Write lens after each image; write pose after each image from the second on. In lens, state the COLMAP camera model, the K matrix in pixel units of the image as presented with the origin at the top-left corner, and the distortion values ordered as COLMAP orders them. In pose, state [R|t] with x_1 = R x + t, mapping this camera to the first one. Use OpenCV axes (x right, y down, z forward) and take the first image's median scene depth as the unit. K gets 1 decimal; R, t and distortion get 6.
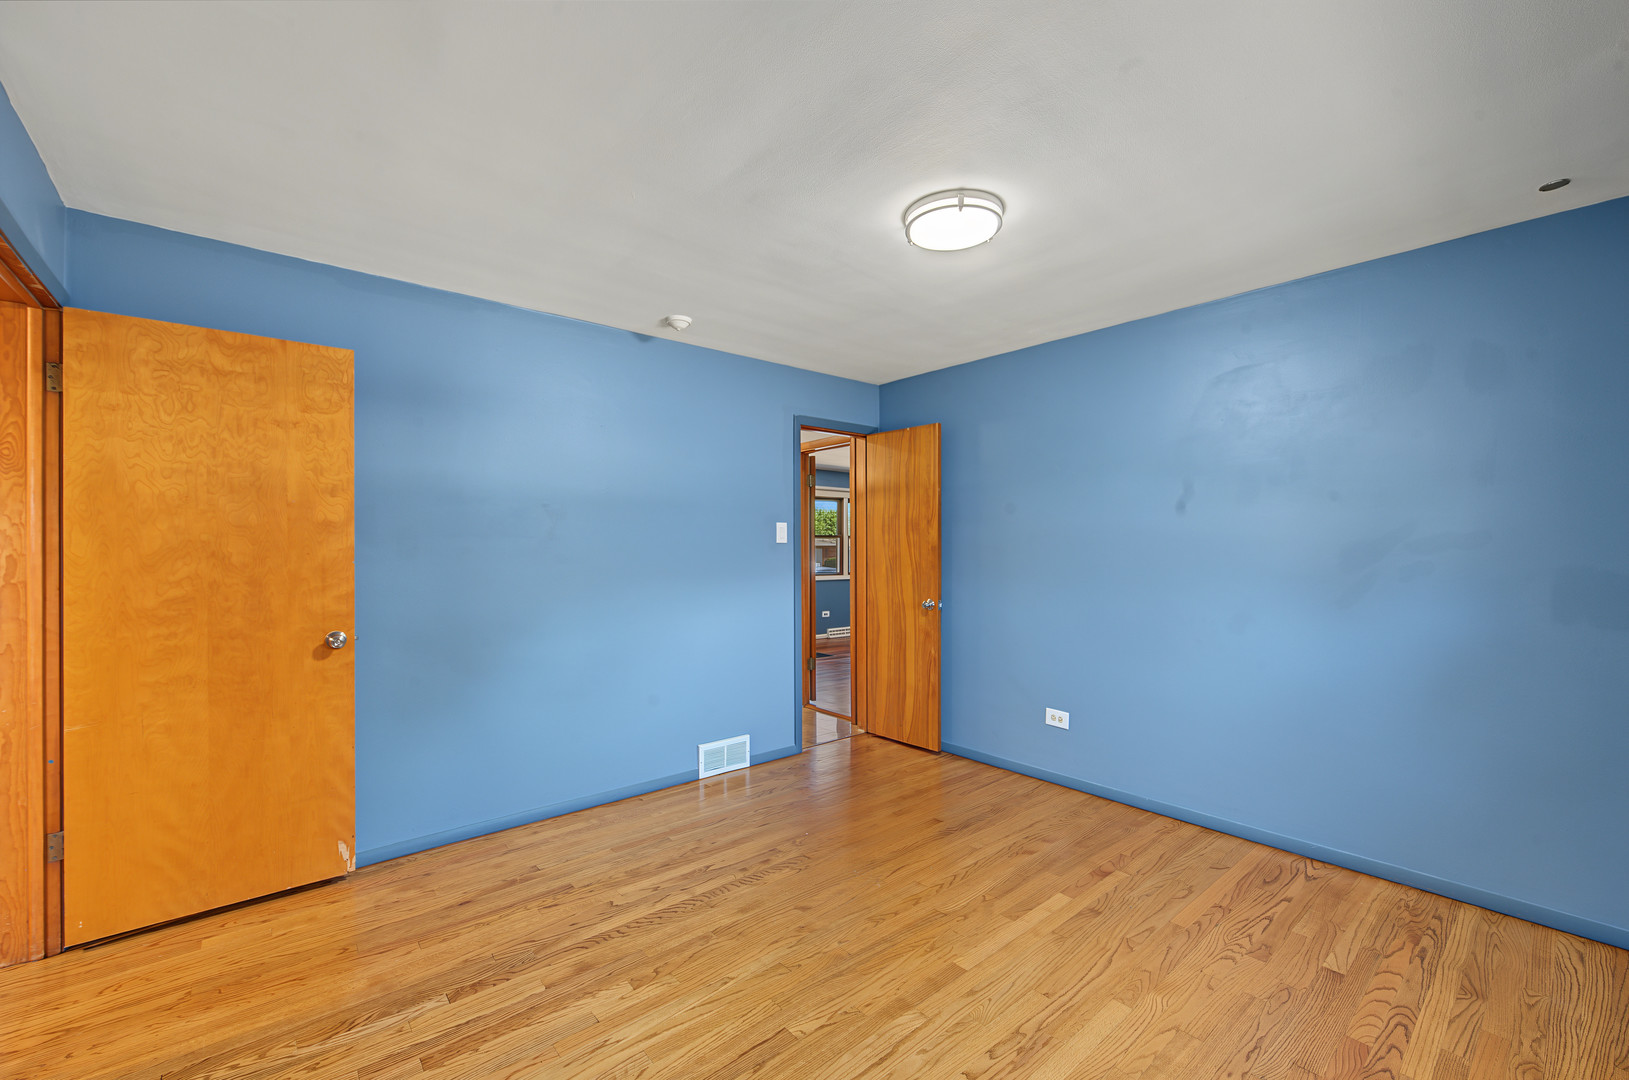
lens RADIAL K [[674.5, 0, 813.2], [0, 674.5, 538.4], [0, 0, 1]] dist [-0.000870, -0.000024]
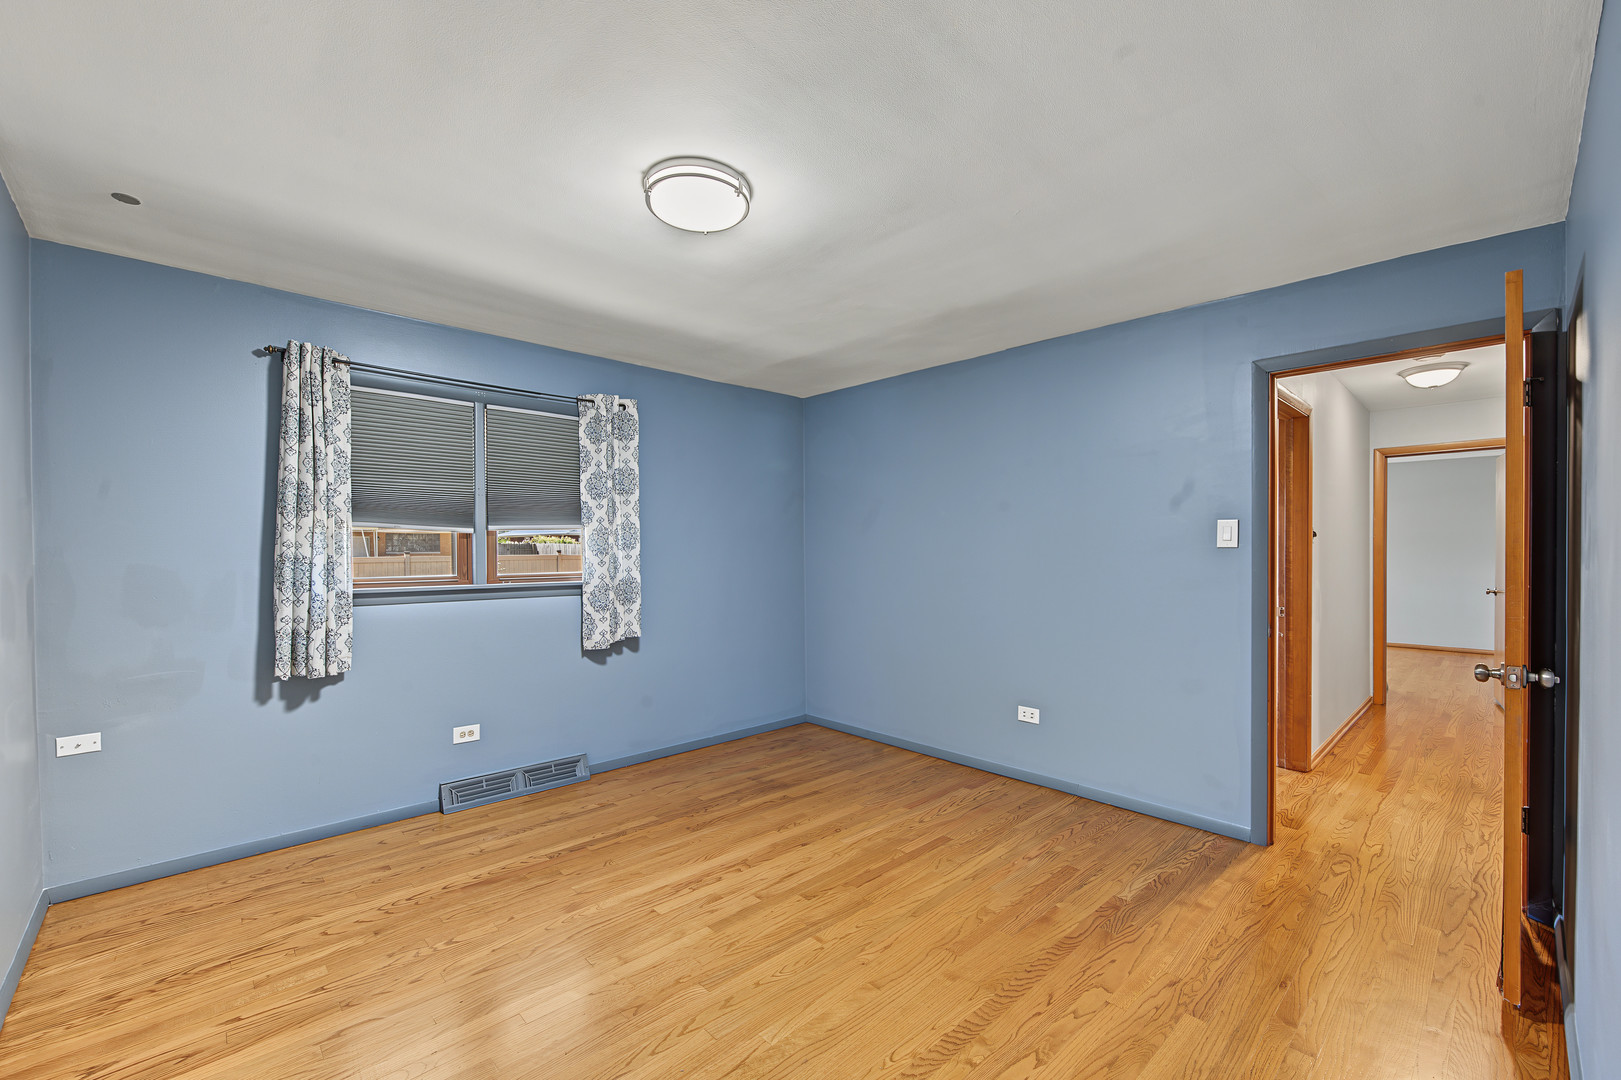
lens RADIAL K [[671.2, 0, 811.7], [0, 671.2, 542.8], [0, 0, 1]] dist [-0.000870, -0.000024]
pose [[-0.998741, 0.000550, -0.050152, 0.107716], [0.000302, 0.999988, 0.004953, -0.005528], [0.050154, 0.004932, -0.998729, 2.096360]]
